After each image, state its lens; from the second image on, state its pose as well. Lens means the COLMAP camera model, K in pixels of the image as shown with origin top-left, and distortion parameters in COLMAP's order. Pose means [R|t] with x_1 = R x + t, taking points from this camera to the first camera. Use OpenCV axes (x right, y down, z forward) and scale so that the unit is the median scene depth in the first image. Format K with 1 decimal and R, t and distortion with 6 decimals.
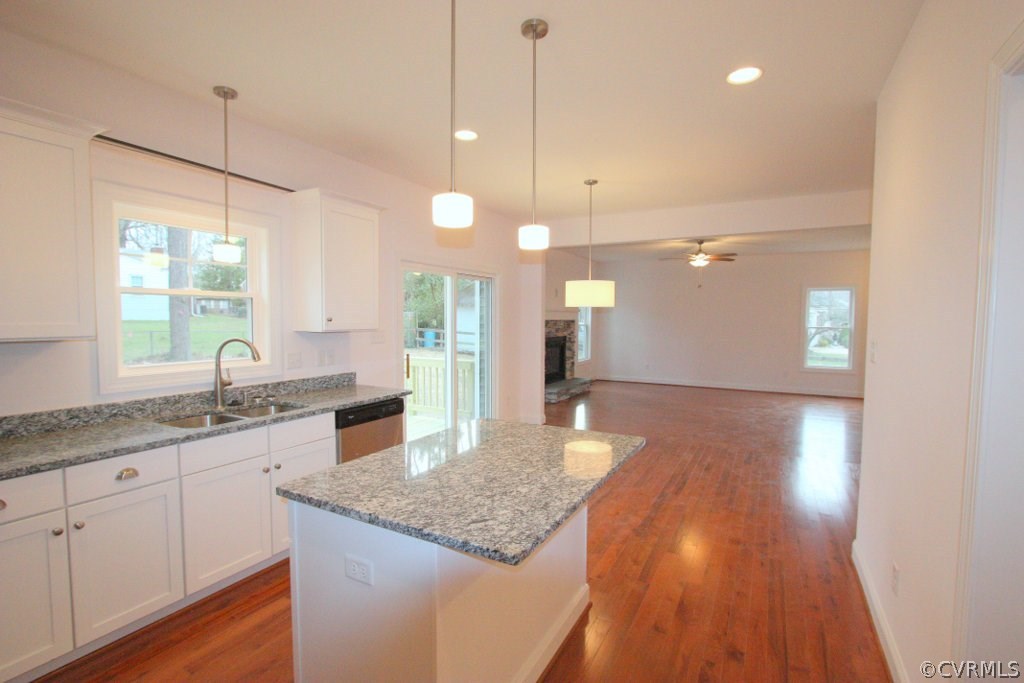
lens RADIAL K [[476.2, 0, 514.6], [0, 476.2, 340.4], [0, 0, 1]] dist [-0.019690, 0.001220]
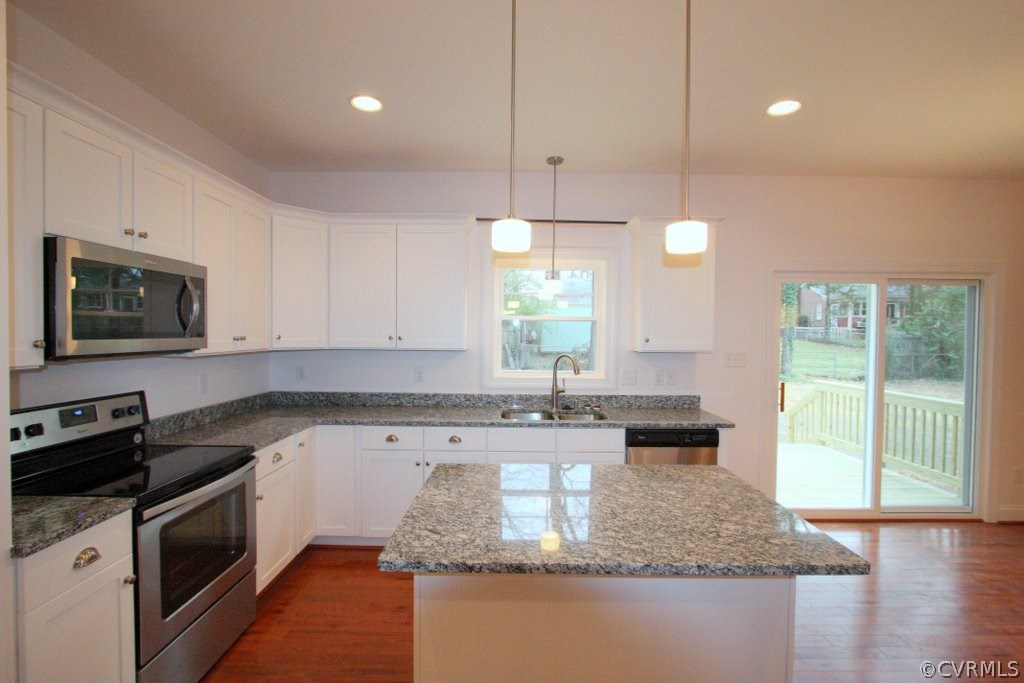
lens RADIAL K [[476.2, 0, 512.9], [0, 476.2, 341.4], [0, 0, 1]] dist [-0.019690, 0.001220]
pose [[0.477132, 0.015098, -0.878702, 0.439061], [-0.049333, 0.998736, -0.009627, -0.019937], [0.877446, 0.047942, 0.477273, 0.294883]]
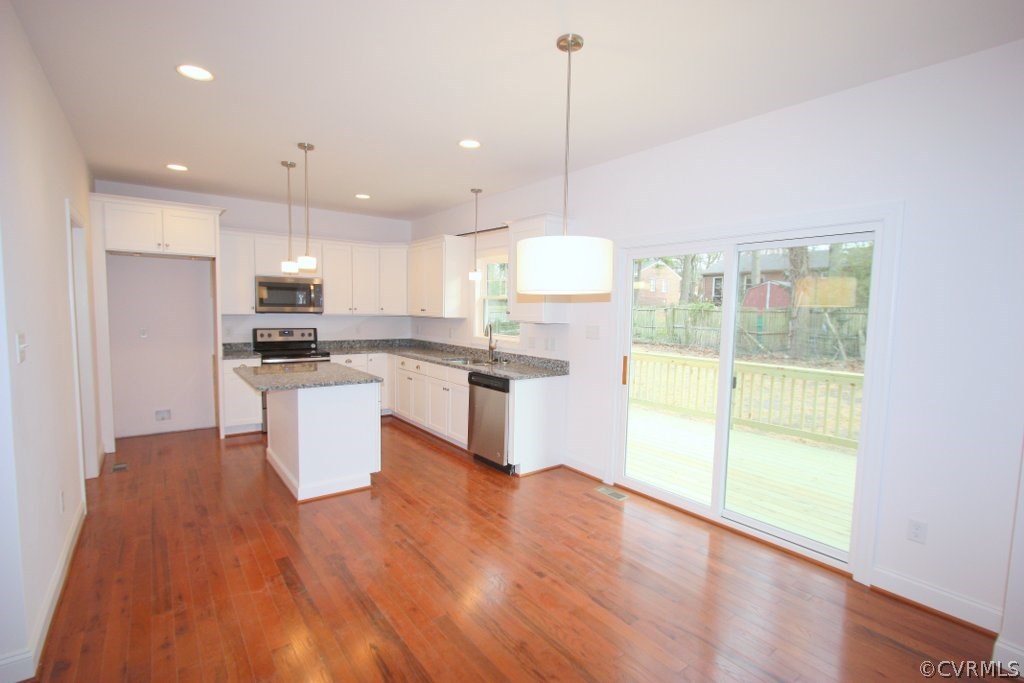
lens RADIAL K [[476.2, 0, 509.4], [0, 476.2, 343.9], [0, 0, 1]] dist [-0.019690, 0.001220]
pose [[-0.412723, 0.052467, -0.909344, 1.020450], [-0.066538, 0.993936, 0.087548, -0.087054], [0.908423, 0.096639, -0.406729, 1.831278]]
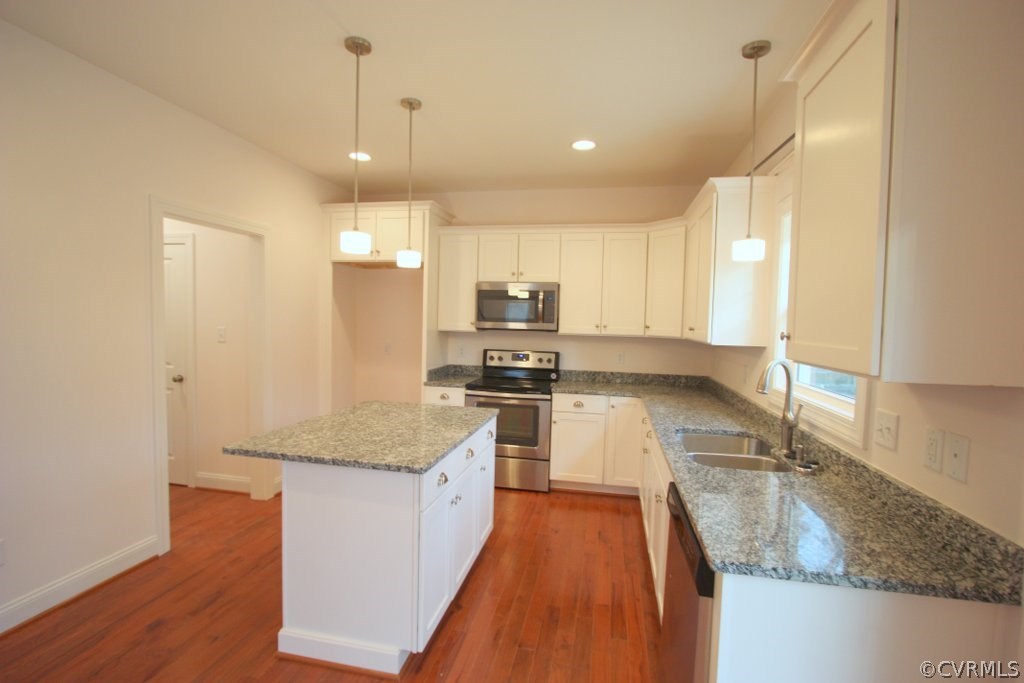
lens RADIAL K [[476.2, 0, 511.8], [0, 476.2, 341.0], [0, 0, 1]] dist [-0.019690, 0.001220]
pose [[-0.955907, -0.018263, -0.293101, 0.011733], [-0.046283, 0.994960, 0.088951, -0.080451], [0.289999, 0.098594, -0.951935, 1.595502]]
